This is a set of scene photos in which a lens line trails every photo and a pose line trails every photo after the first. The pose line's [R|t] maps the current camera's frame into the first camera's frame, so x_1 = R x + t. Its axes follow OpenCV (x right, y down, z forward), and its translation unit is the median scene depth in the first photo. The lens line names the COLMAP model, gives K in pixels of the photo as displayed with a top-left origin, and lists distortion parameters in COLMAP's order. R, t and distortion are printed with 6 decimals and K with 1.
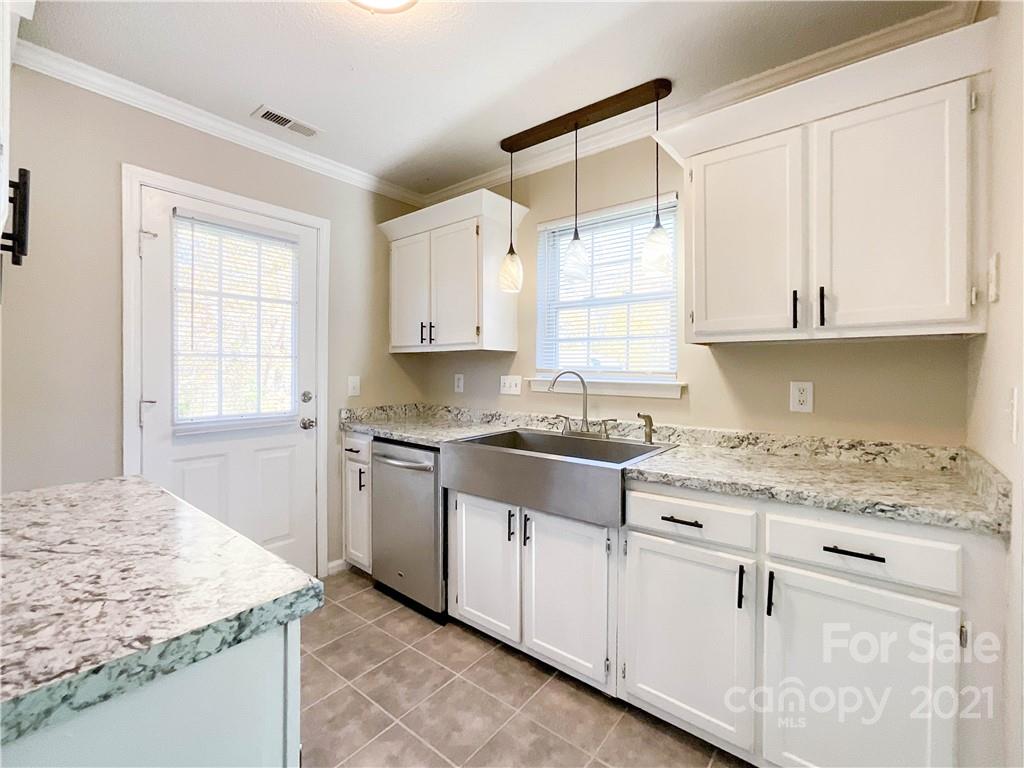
lens RADIAL K [[446.8, 0, 512.0], [0, 446.8, 384.0], [0, 0, 1]] dist [-0.024726, 0.010126]
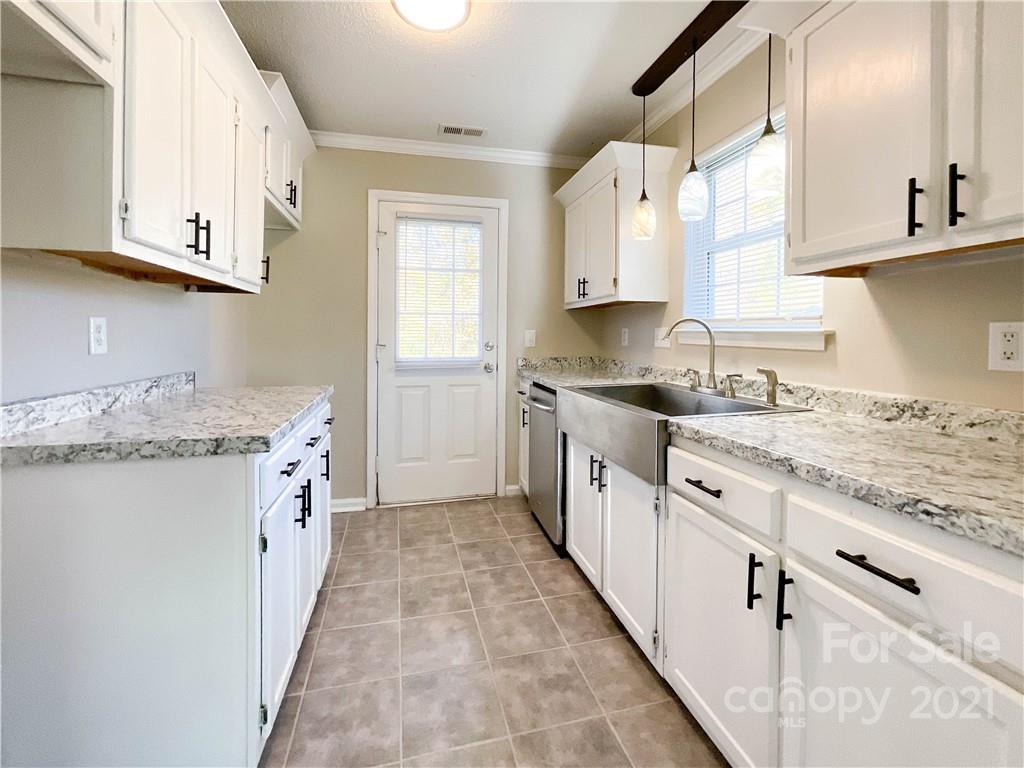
lens RADIAL K [[436.8, 0, 512.8], [0, 436.8, 349.7], [0, 0, 1]] dist [-0.007792, 0.000408]
pose [[0.794719, 0.017284, -0.606732, 0.423131], [-0.016513, 0.999840, 0.006854, 0.036902], [0.606754, 0.004572, 0.794877, 0.093916]]
